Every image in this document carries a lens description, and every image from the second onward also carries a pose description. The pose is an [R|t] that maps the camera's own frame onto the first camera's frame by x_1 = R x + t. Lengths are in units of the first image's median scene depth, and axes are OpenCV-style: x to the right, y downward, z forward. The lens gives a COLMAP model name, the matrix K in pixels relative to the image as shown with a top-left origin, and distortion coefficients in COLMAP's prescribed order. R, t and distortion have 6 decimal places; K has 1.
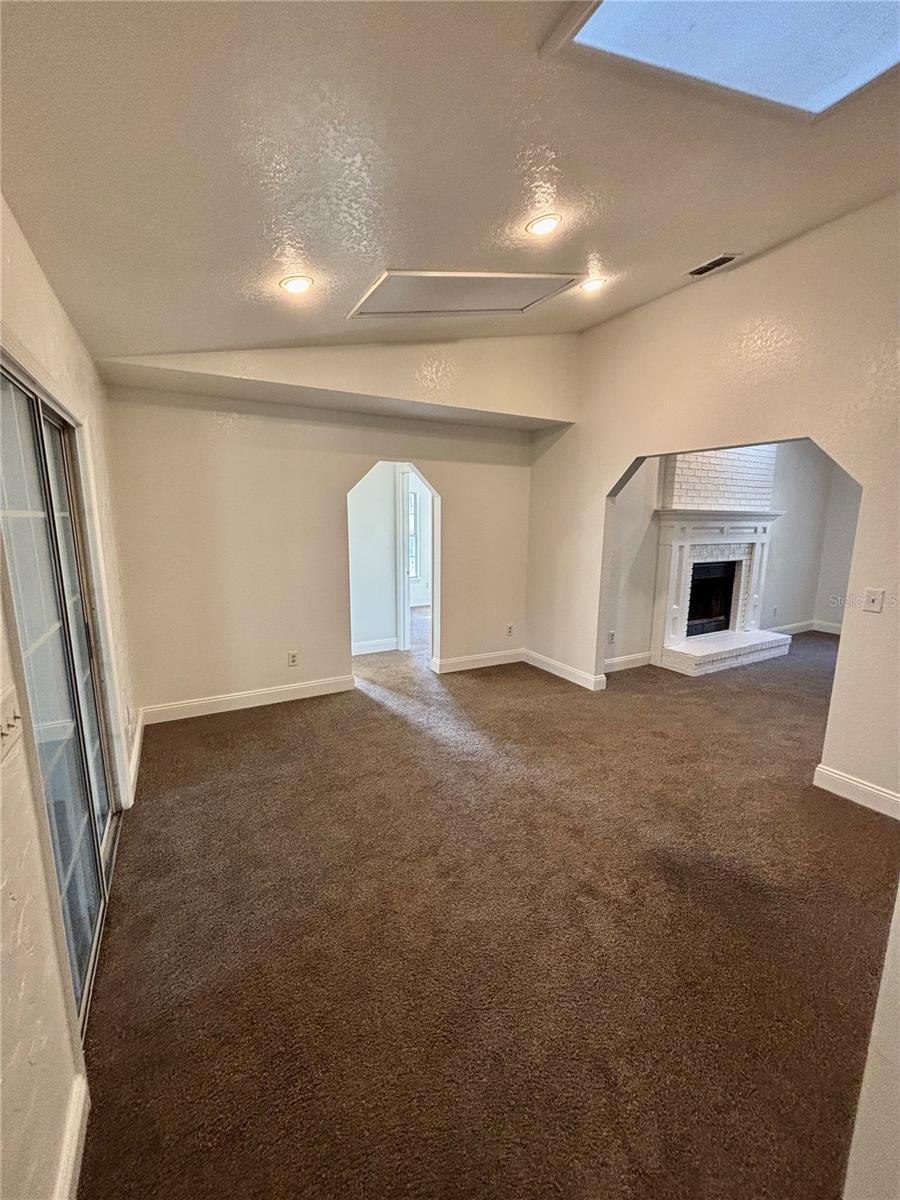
lens RADIAL K [[480.7, 0, 450.0], [0, 480.7, 600.0], [0, 0, 1]] dist [-0.000674, 0.000159]
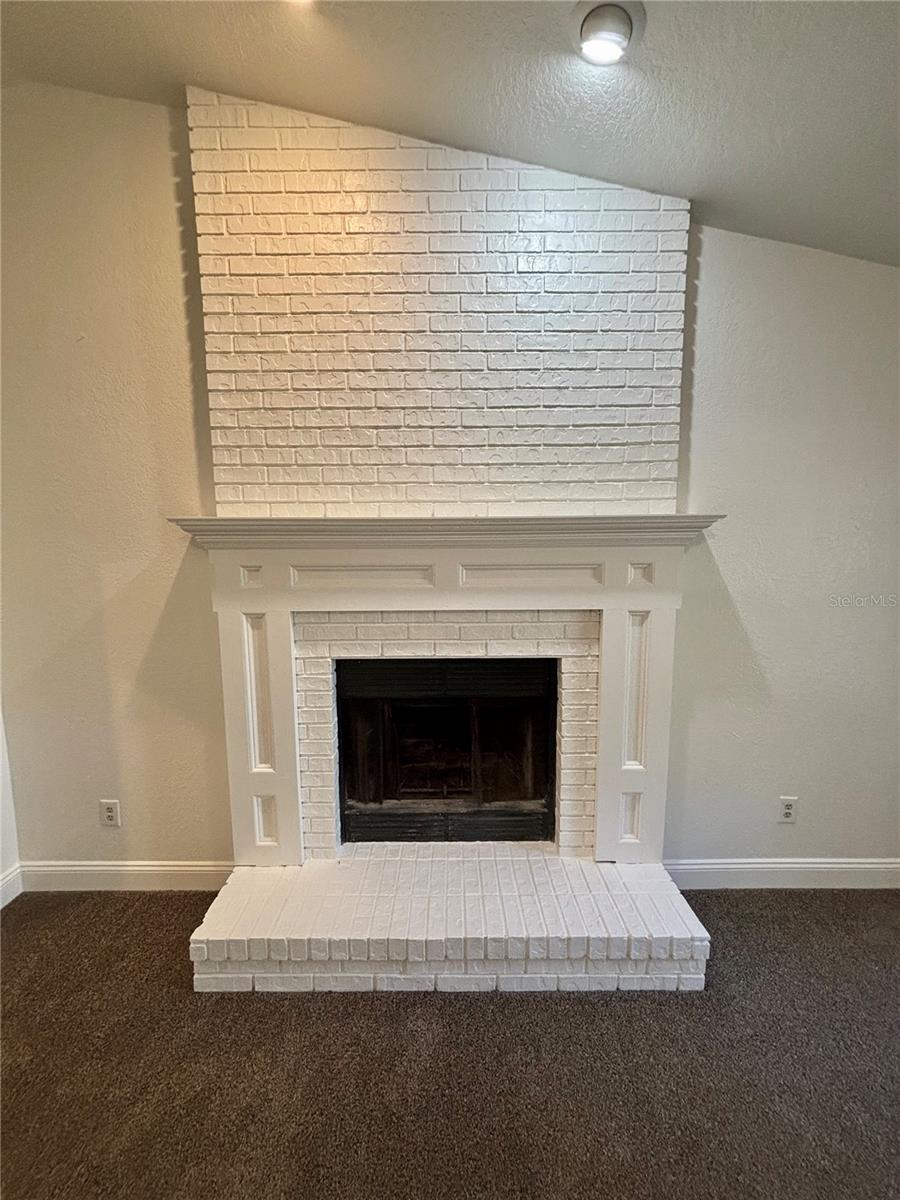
lens RADIAL K [[480.7, 0, 450.0], [0, 480.7, 600.0], [0, 0, 1]] dist [-0.000674, 0.000159]
pose [[0.872130, 0.044574, -0.487239, 0.749131], [-0.070251, 0.996931, -0.034541, -0.113516], [0.484205, 0.064353, 0.872585, 0.695393]]
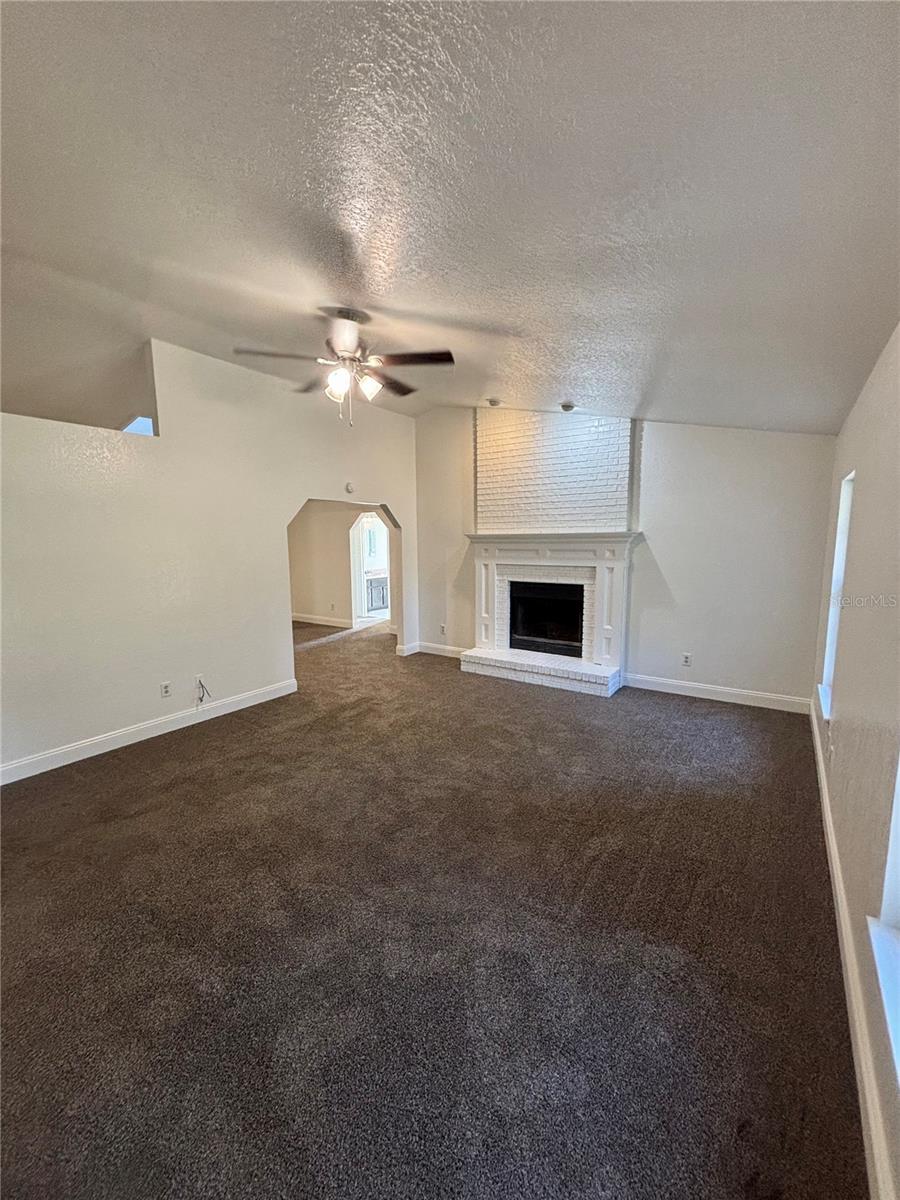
lens RADIAL K [[480.7, 0, 450.0], [0, 480.7, 600.0], [0, 0, 1]] dist [-0.000674, 0.000159]
pose [[0.443409, 0.099570, -0.890772, 1.418222], [-0.143001, 0.988940, 0.039361, -0.055538], [0.884839, 0.109928, 0.452743, 0.365622]]
